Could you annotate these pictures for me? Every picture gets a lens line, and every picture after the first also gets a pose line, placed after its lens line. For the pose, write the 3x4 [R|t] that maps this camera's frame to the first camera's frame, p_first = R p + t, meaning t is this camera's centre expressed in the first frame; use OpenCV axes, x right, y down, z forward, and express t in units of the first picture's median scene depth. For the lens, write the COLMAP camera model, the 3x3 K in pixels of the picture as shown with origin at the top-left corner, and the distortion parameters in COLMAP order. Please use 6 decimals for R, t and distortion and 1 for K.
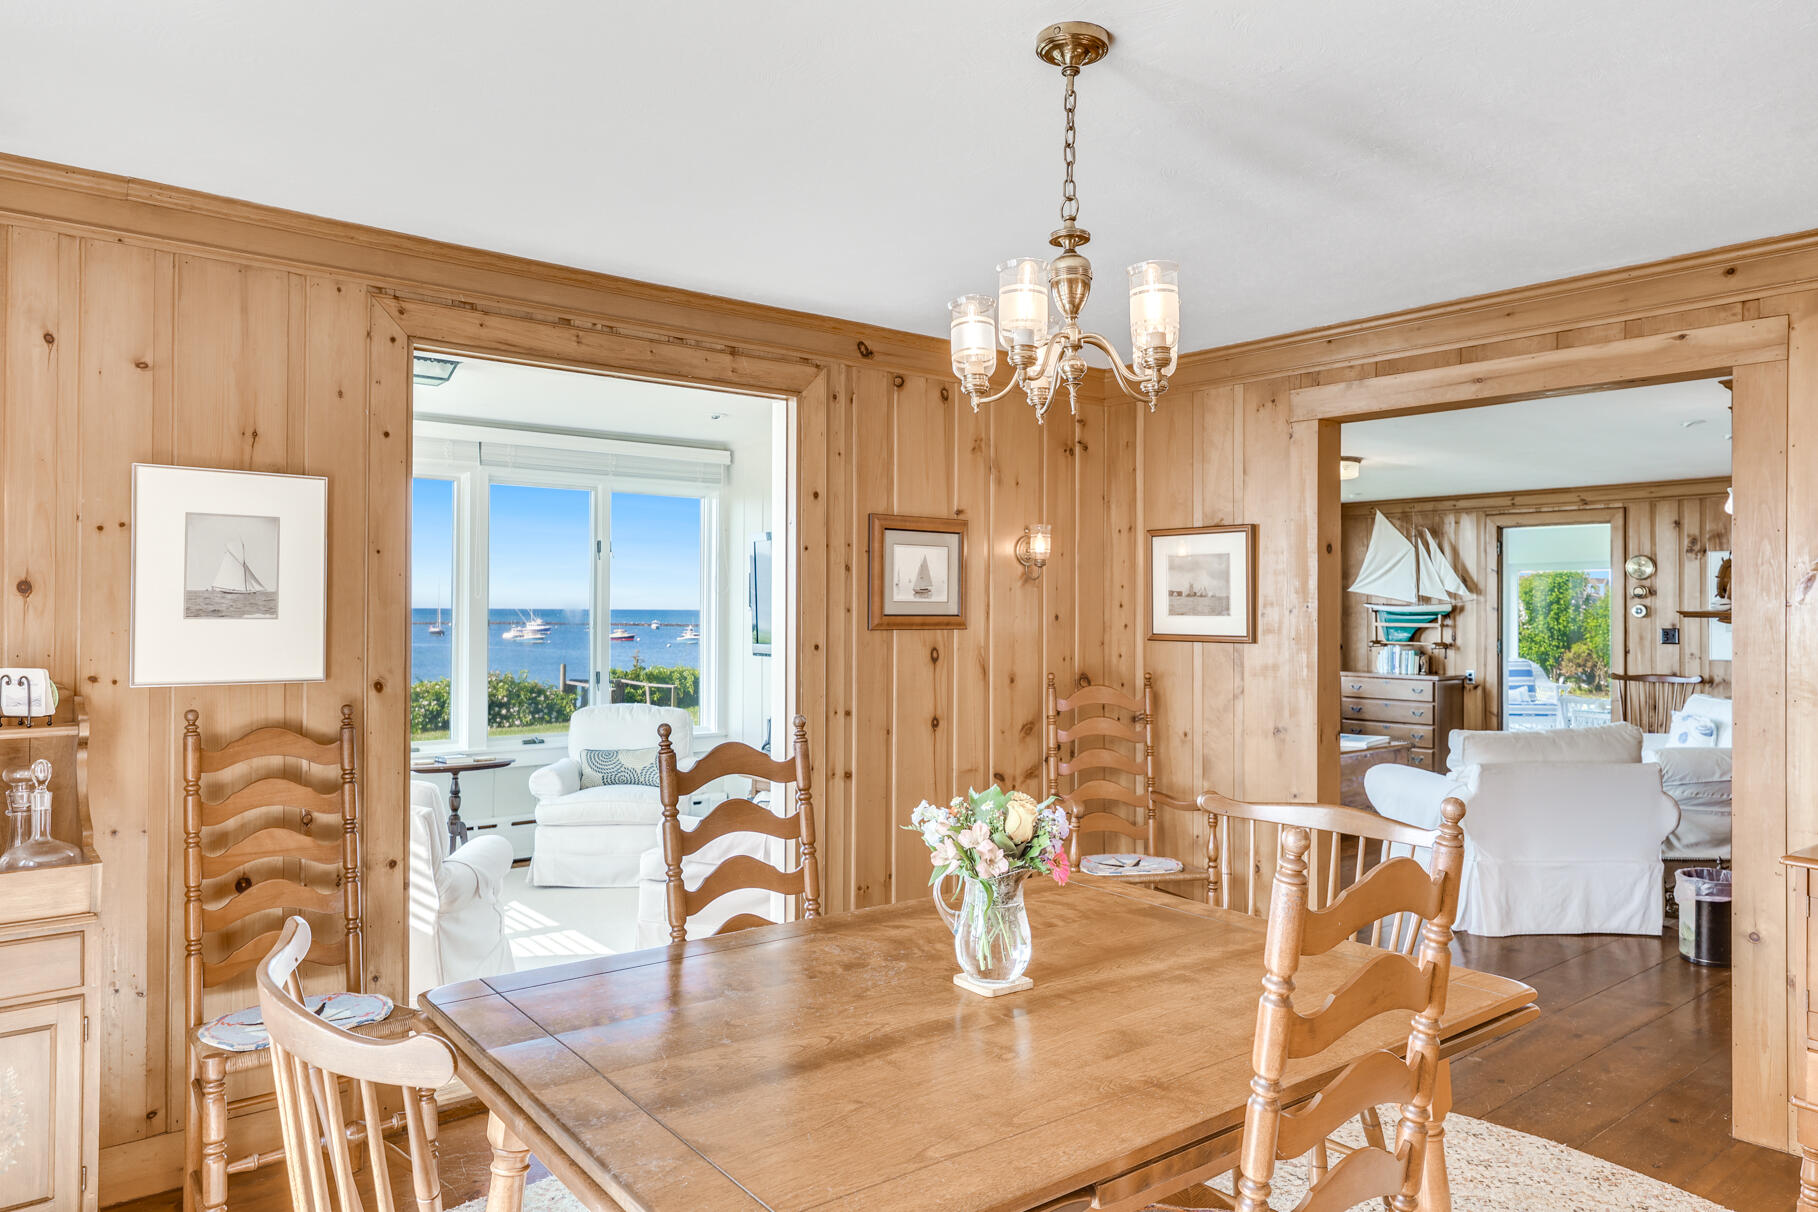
lens RADIAL K [[1171.6, 0, 912.5], [0, 1171.6, 600.6], [0, 0, 1]] dist [0.002321, 0.001054]
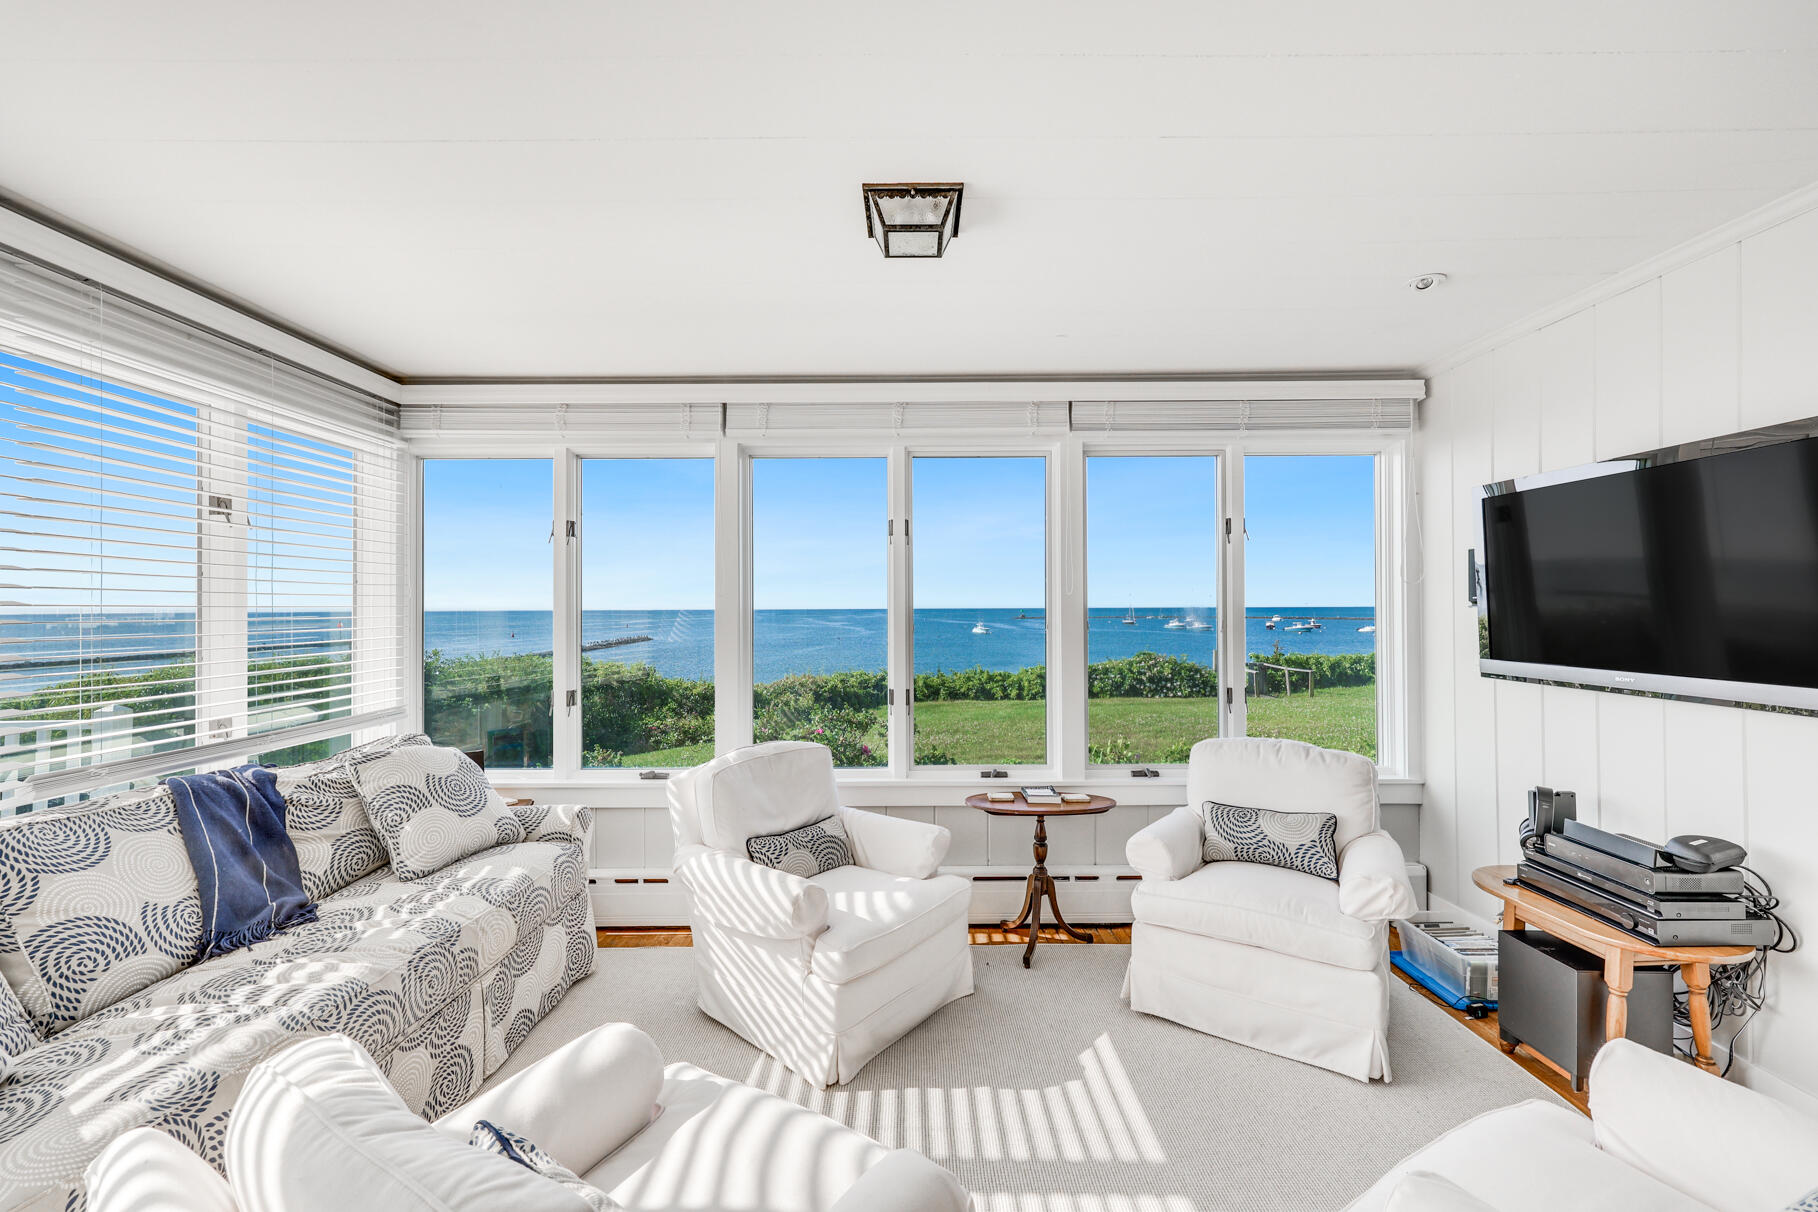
lens RADIAL K [[773.9, 0, 895.4], [0, 773.9, 602.6], [0, 0, 1]] dist [0.000367, 0.000139]
pose [[0.773043, -0.013433, -0.634211, -0.282419], [0.013735, 0.999896, -0.004437, 0.009567], [0.634205, -0.005281, 0.773147, 1.149579]]
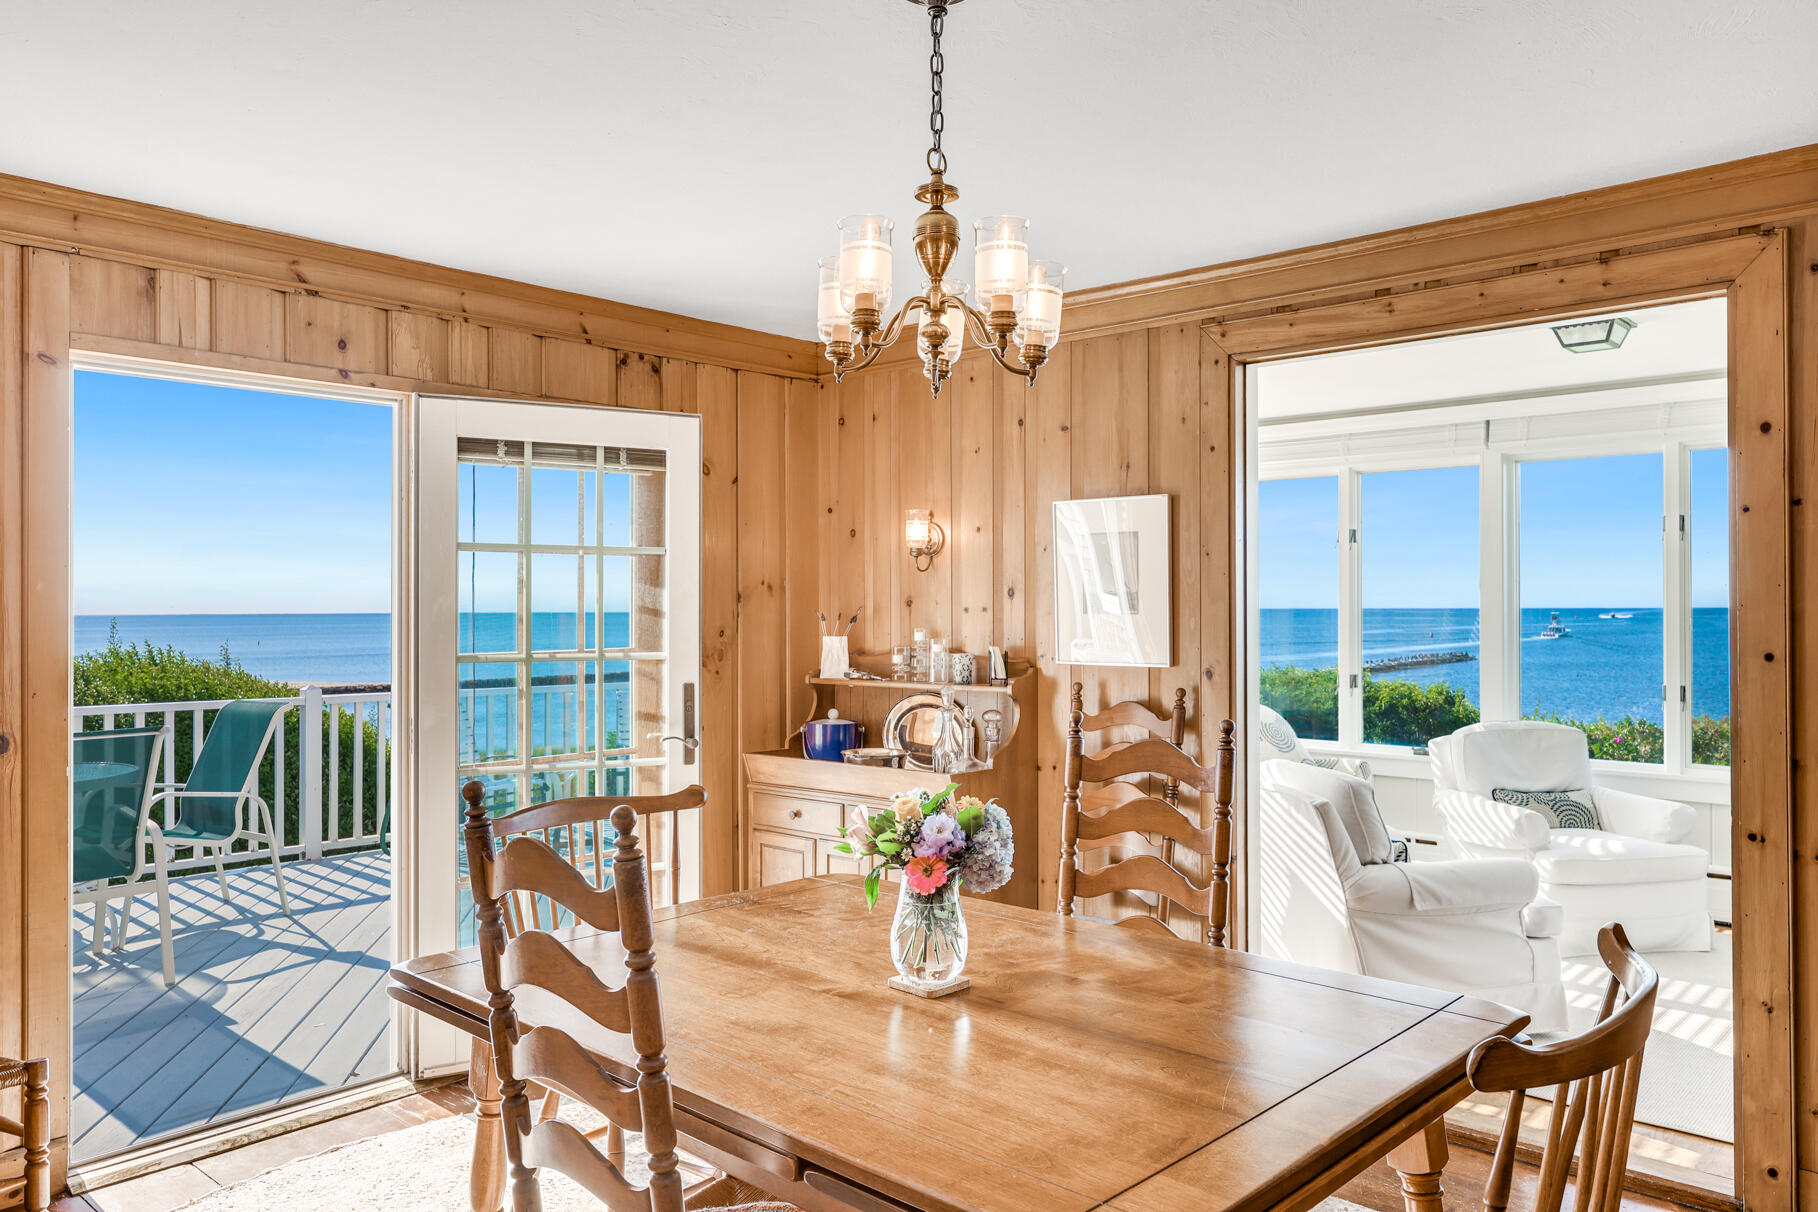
lens RADIAL K [[1305.3, 0, 909.0], [0, 1305.3, 606.0], [0, 0, 1]] dist [0.009876, 0.002084]
pose [[0.157261, -0.006403, -0.987536, 0.808979], [0.013109, 0.999904, -0.004395, 0.010171], [0.987470, -0.012255, 0.157330, 0.575100]]
